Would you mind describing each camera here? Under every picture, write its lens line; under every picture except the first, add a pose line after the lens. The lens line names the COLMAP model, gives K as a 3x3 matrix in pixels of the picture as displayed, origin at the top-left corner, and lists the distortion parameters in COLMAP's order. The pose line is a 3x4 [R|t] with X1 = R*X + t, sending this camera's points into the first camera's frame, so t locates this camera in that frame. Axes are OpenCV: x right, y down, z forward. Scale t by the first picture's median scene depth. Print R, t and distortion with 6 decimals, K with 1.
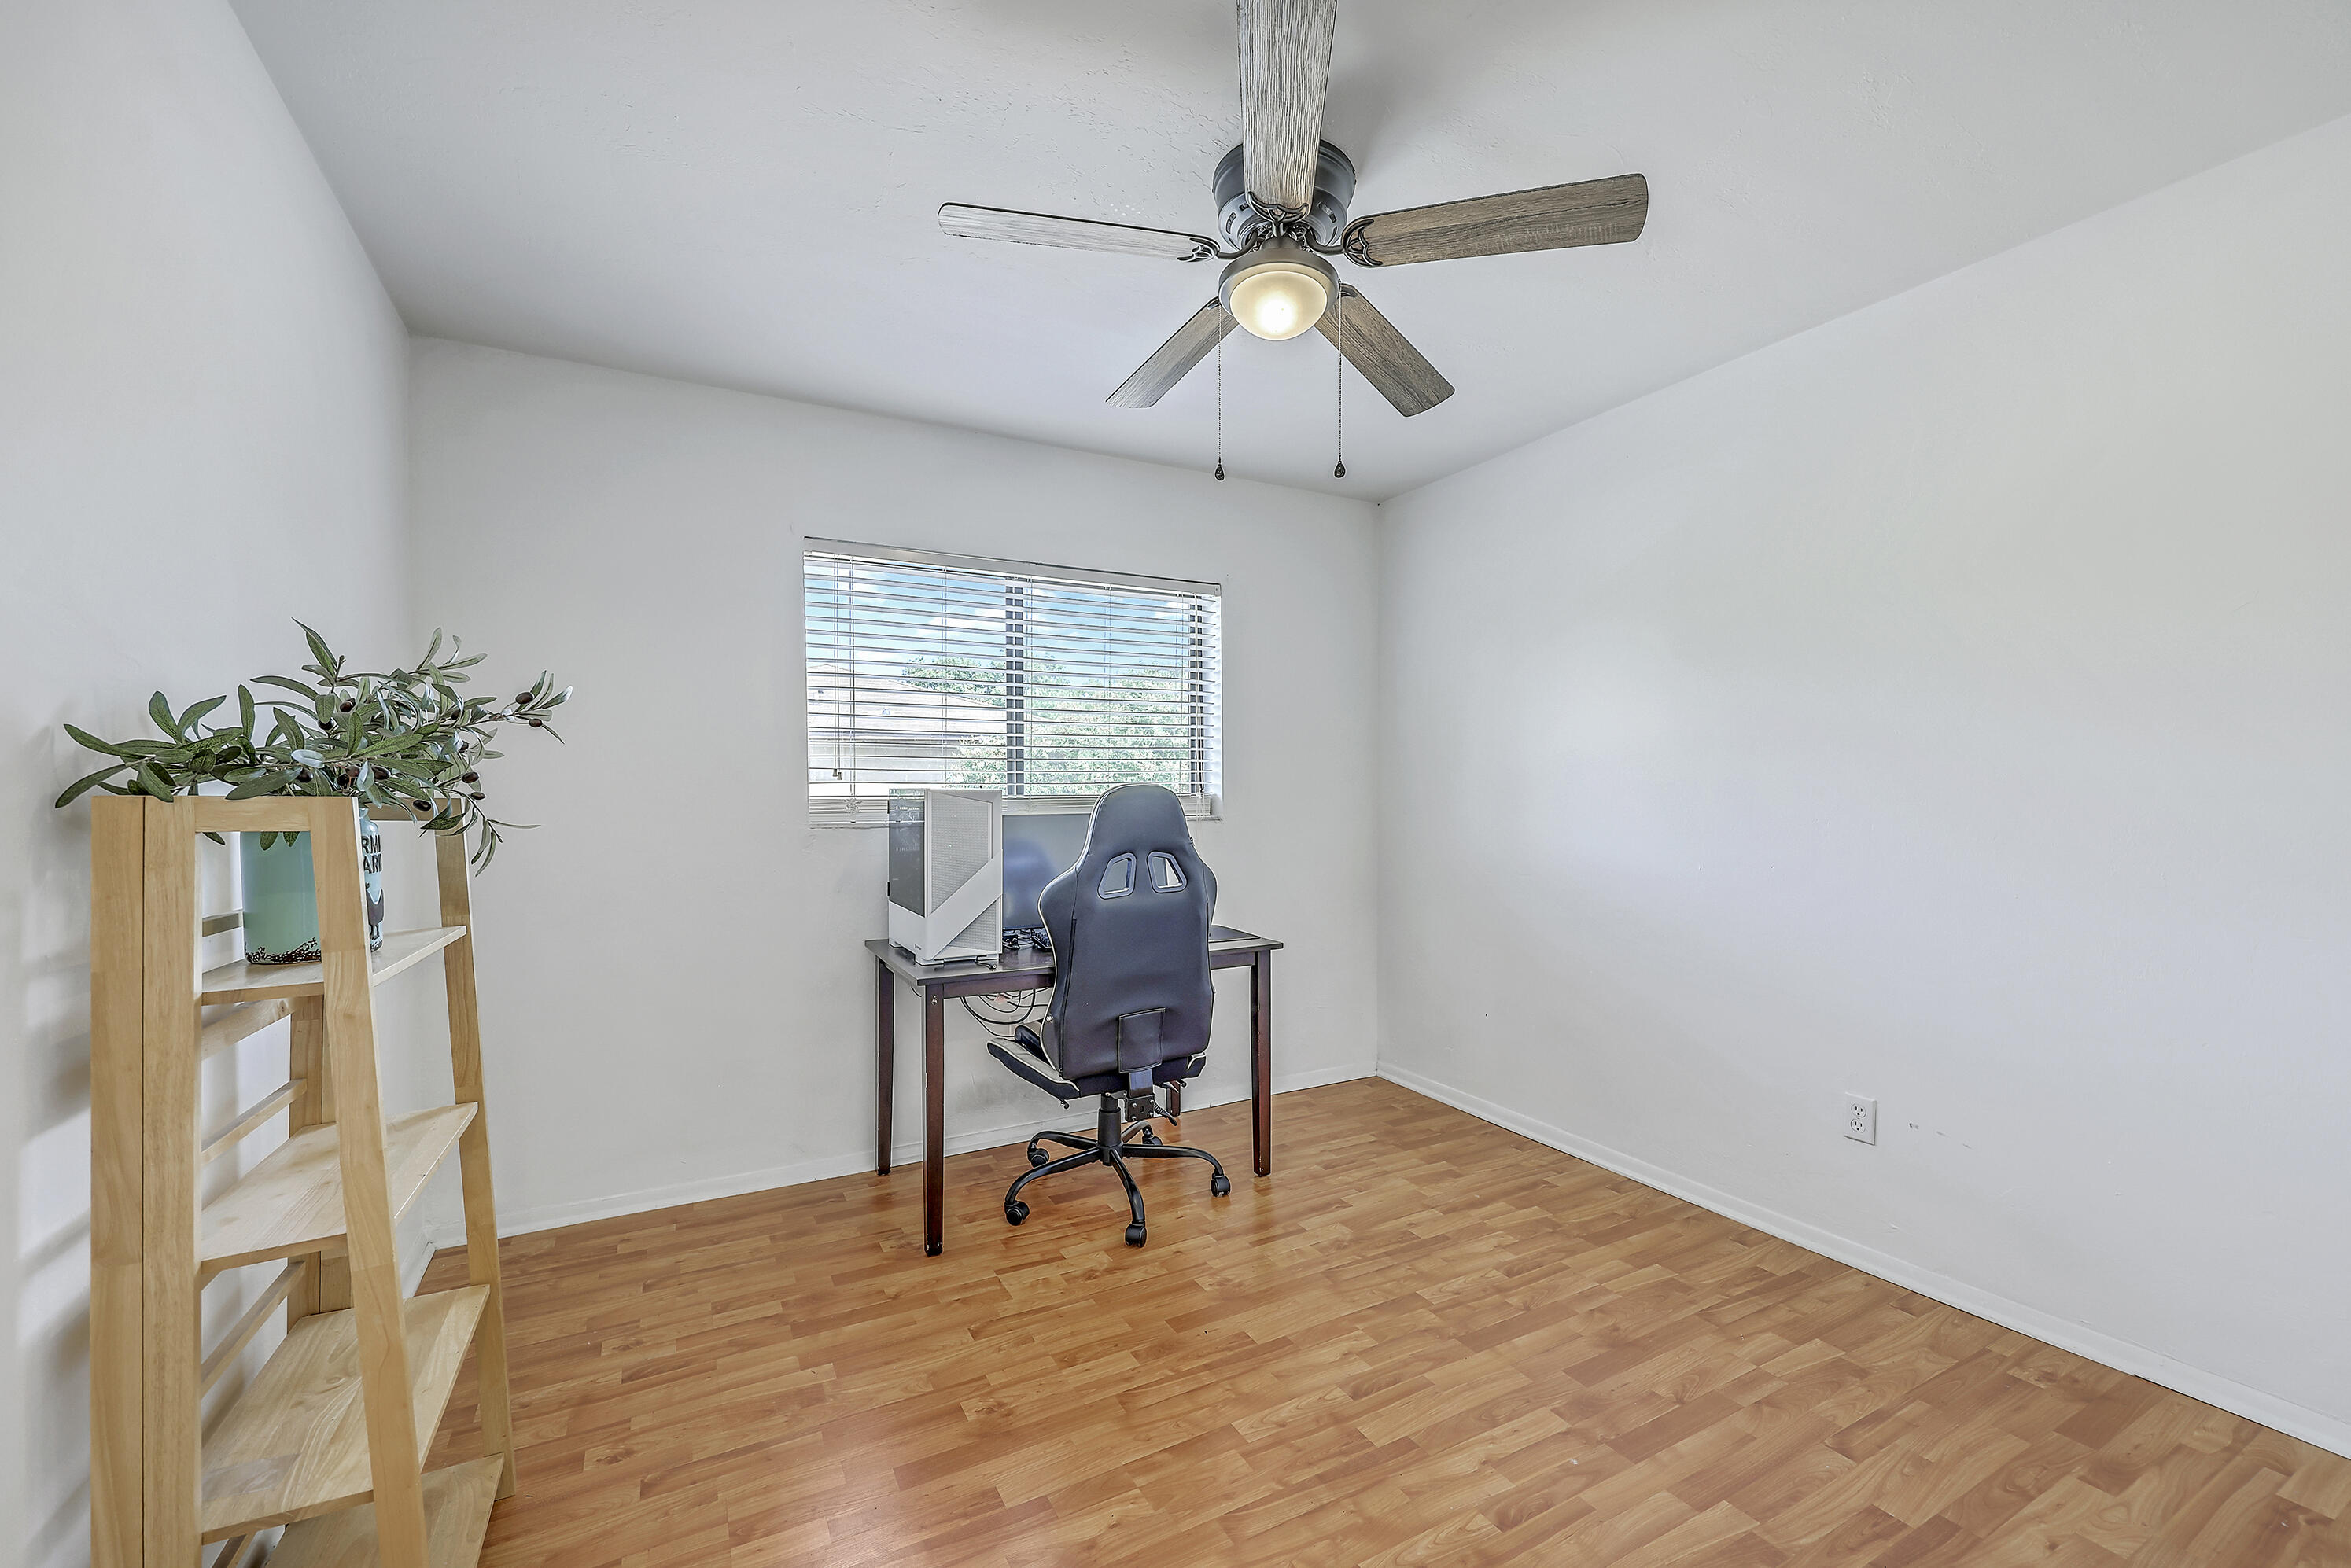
lens RADIAL K [[941.5, 0, 1185.5], [0, 941.5, 789.3], [0, 0, 1]] dist [0.000270, -0.000238]
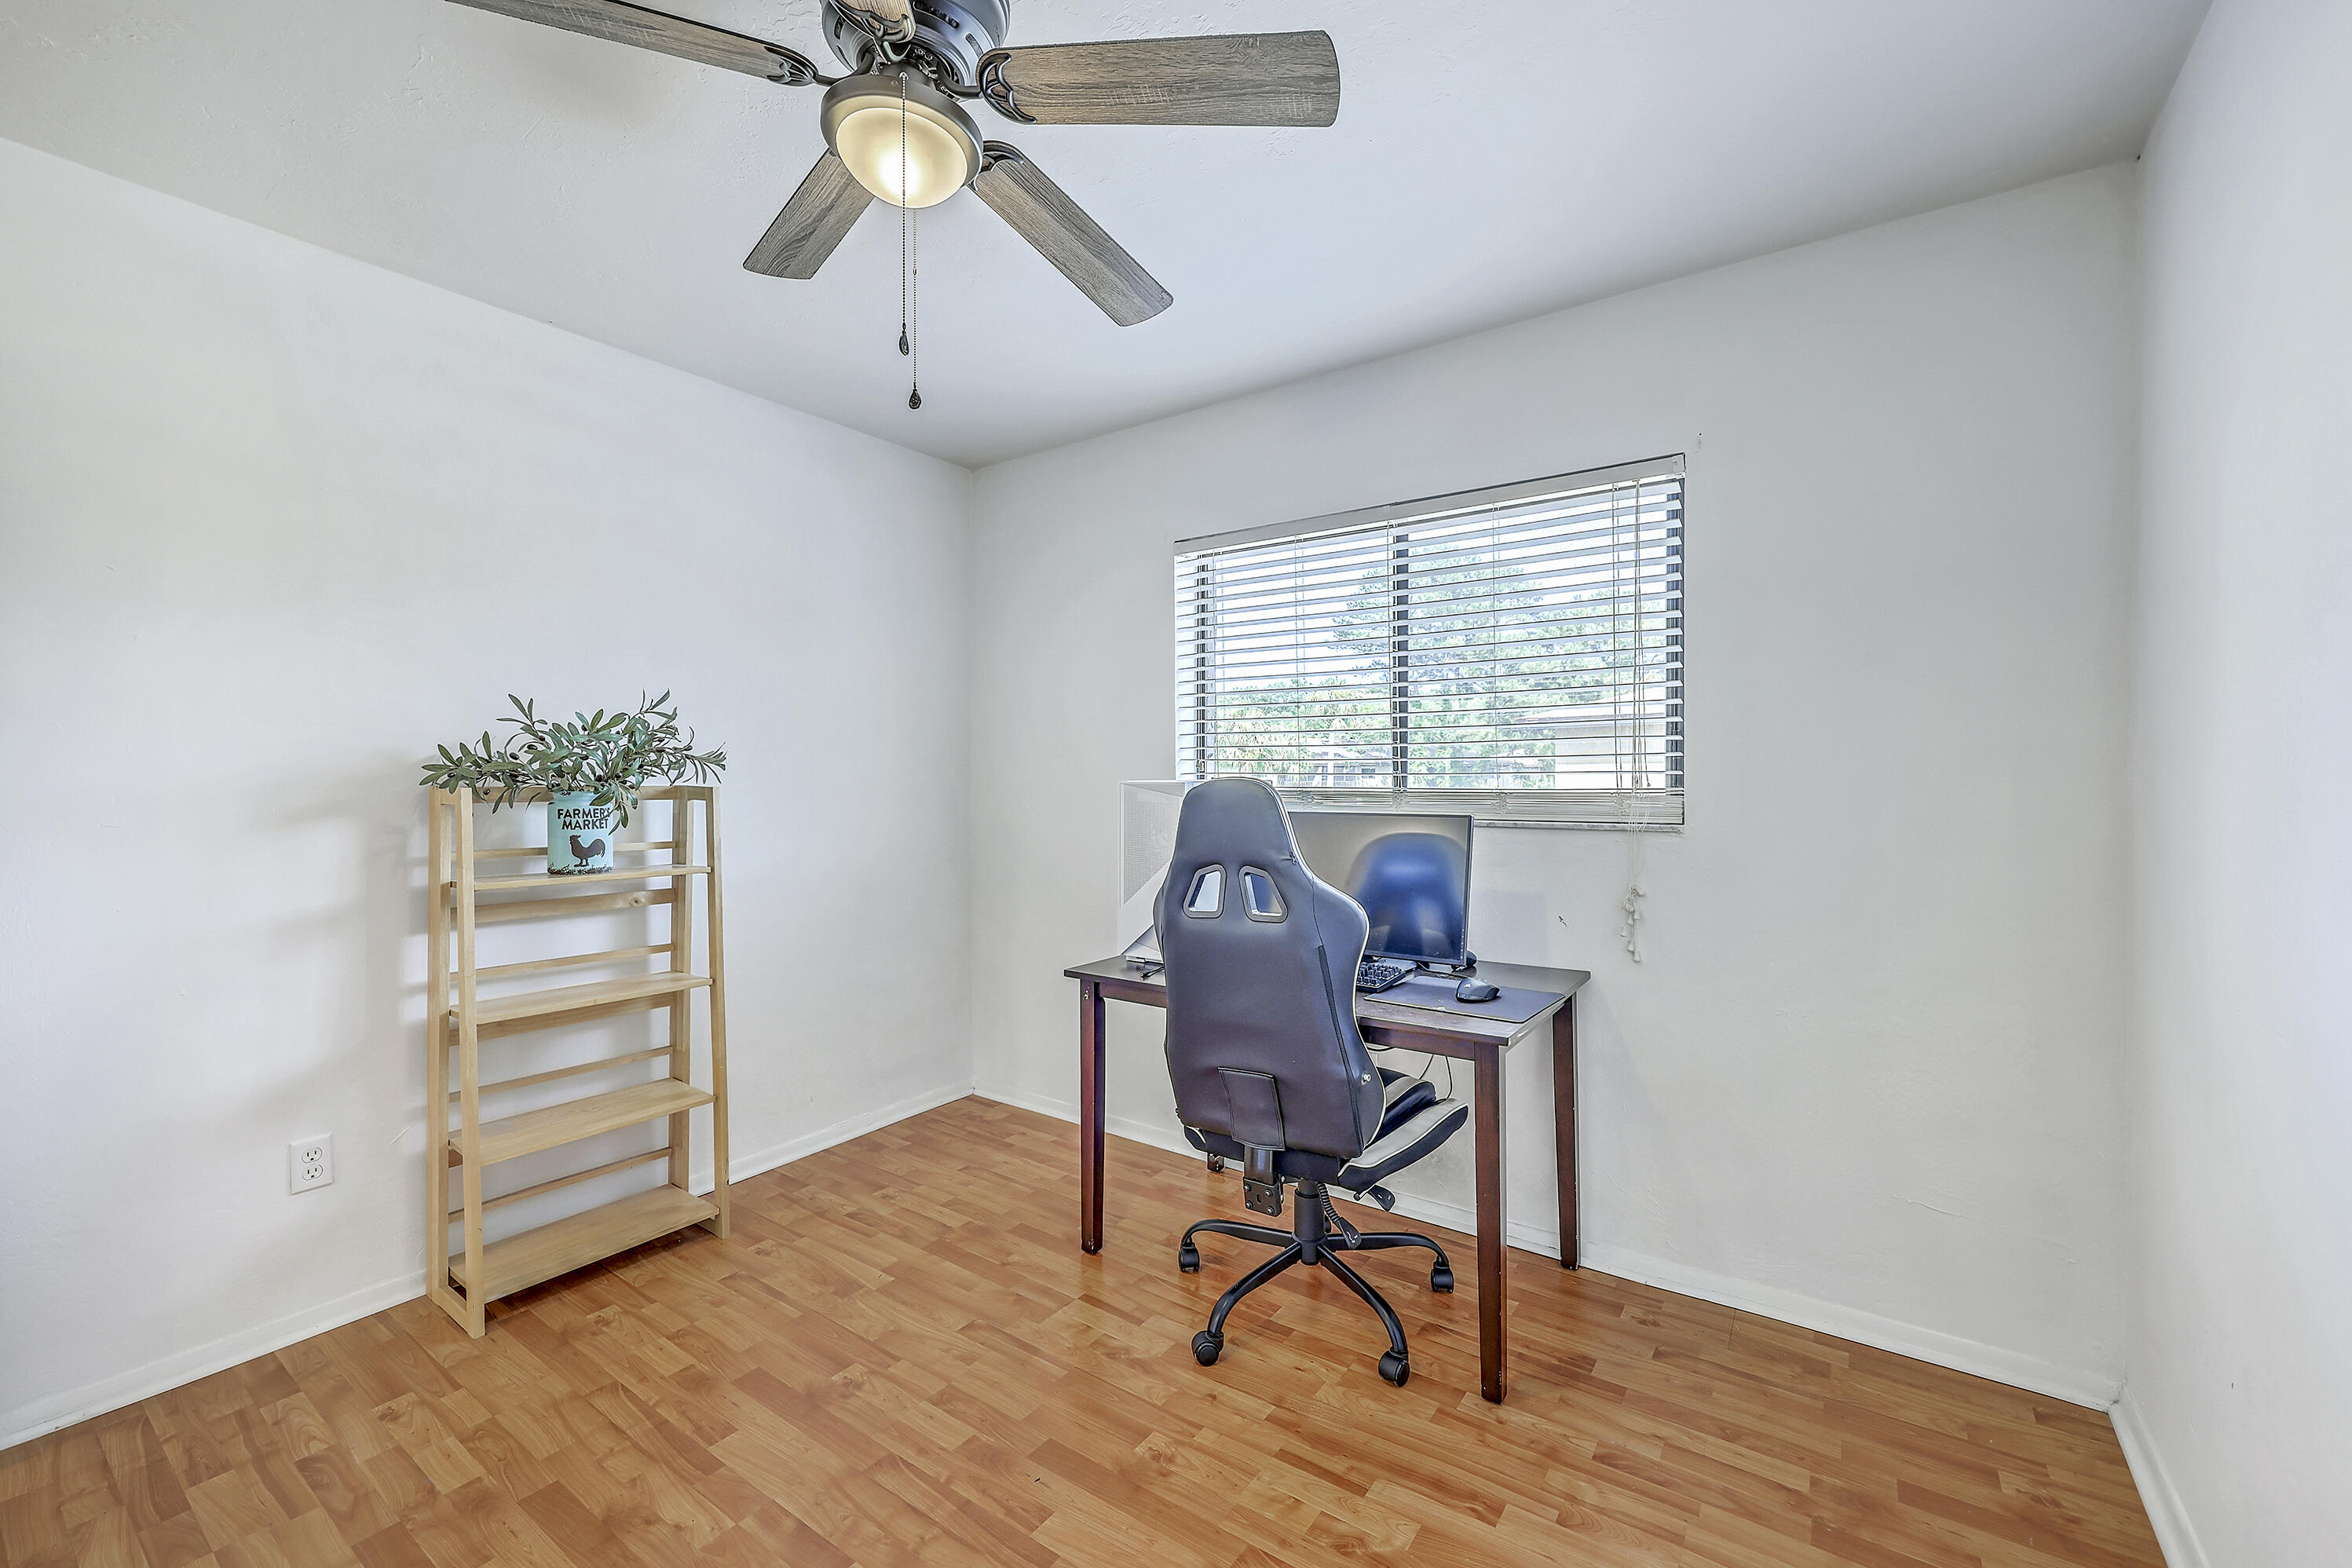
lens RADIAL K [[942.0, 0, 1184.0], [0, 942.0, 780.6], [0, 0, 1]] dist [0.000270, -0.000238]
pose [[0.448059, 0.007165, -0.893975, 0.704450], [0.004137, 0.999941, 0.010087, -0.010814], [0.893994, -0.008218, 0.448003, 0.695740]]
